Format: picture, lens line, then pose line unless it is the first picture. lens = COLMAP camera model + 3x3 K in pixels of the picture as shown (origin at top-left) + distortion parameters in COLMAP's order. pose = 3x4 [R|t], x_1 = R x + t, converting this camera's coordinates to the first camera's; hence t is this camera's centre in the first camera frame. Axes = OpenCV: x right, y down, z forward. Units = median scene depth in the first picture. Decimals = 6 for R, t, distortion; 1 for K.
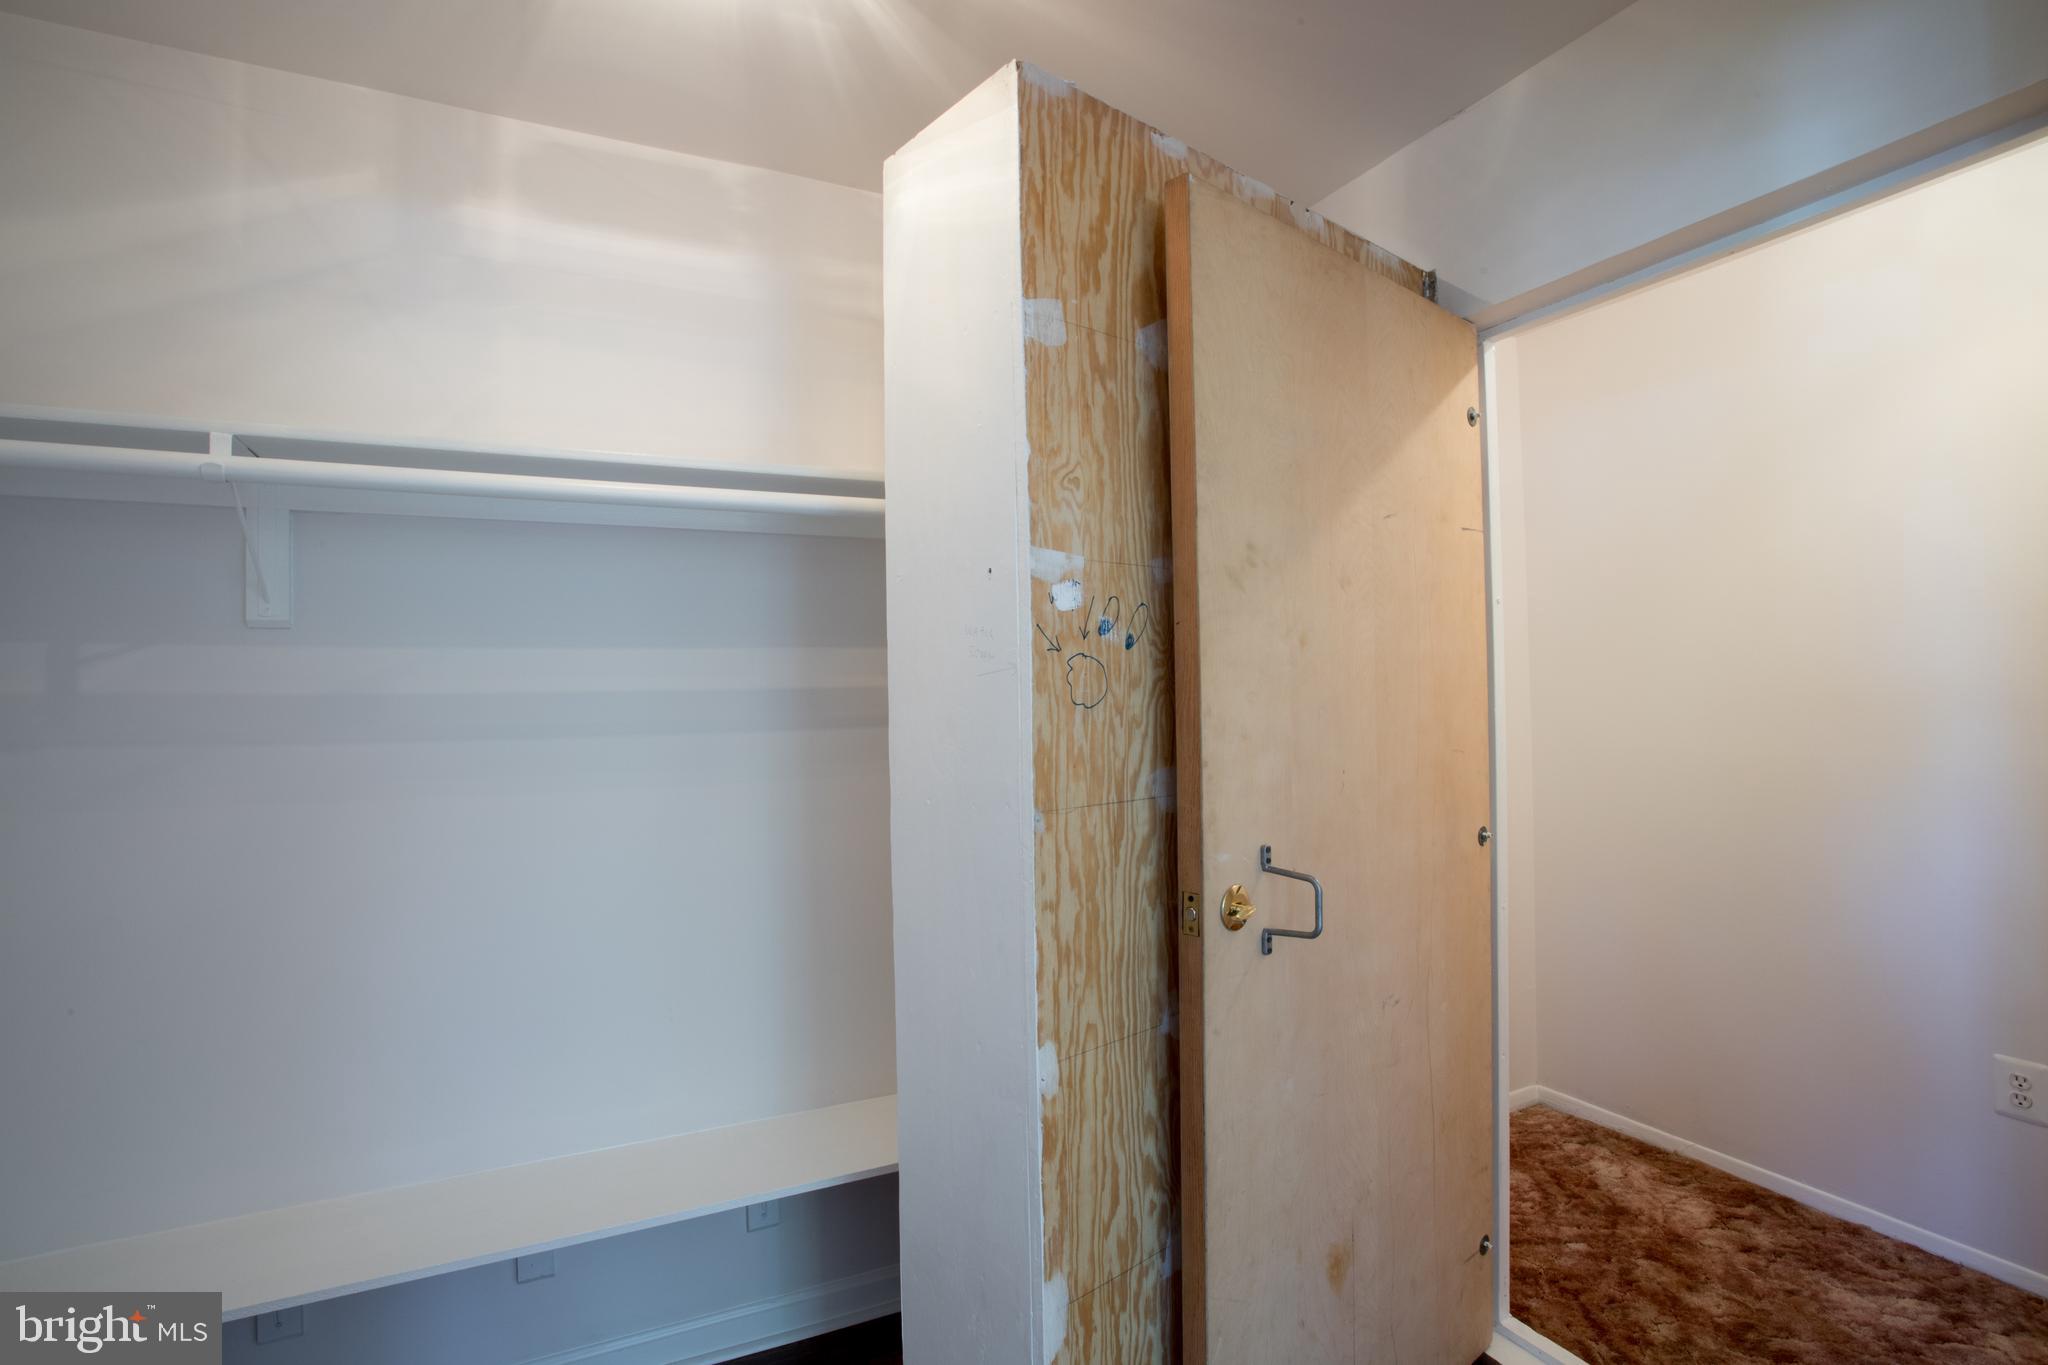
lens RADIAL K [[992.6, 0, 1020.9], [0, 992.6, 681.8], [0, 0, 1]] dist [-0.000814, -0.000462]
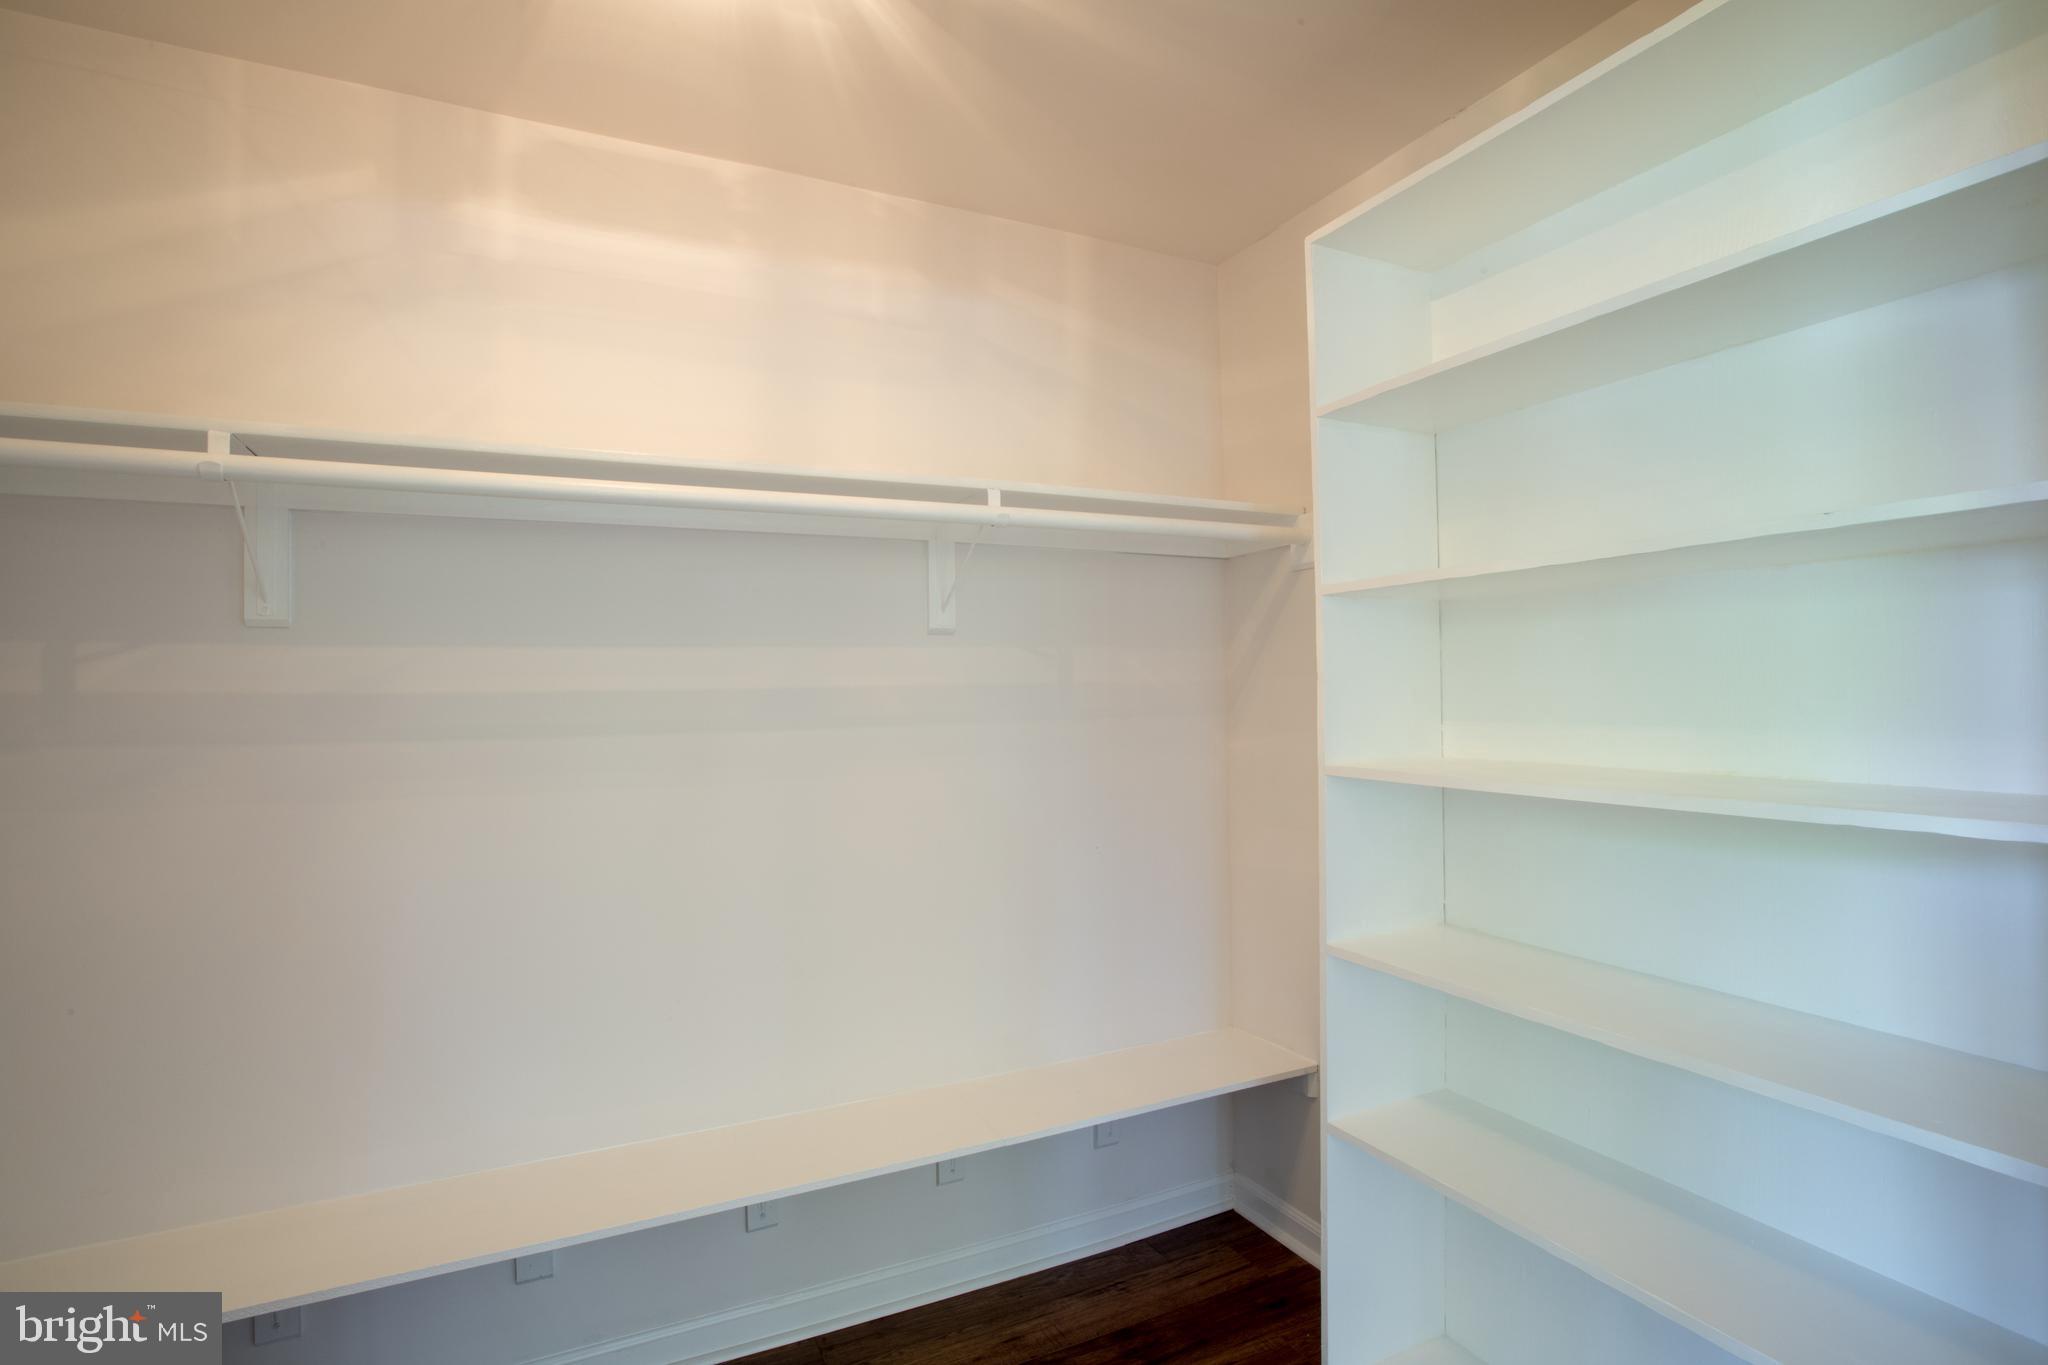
lens RADIAL K [[992.6, 0, 1026.1], [0, 992.6, 682.7], [0, 0, 1]] dist [-0.000814, -0.000462]
pose [[0.999996, 0.000660, 0.002881, -0.201175], [-0.000663, 0.999999, 0.001050, 0.002878], [-0.002880, -0.001052, 0.999995, -0.094236]]
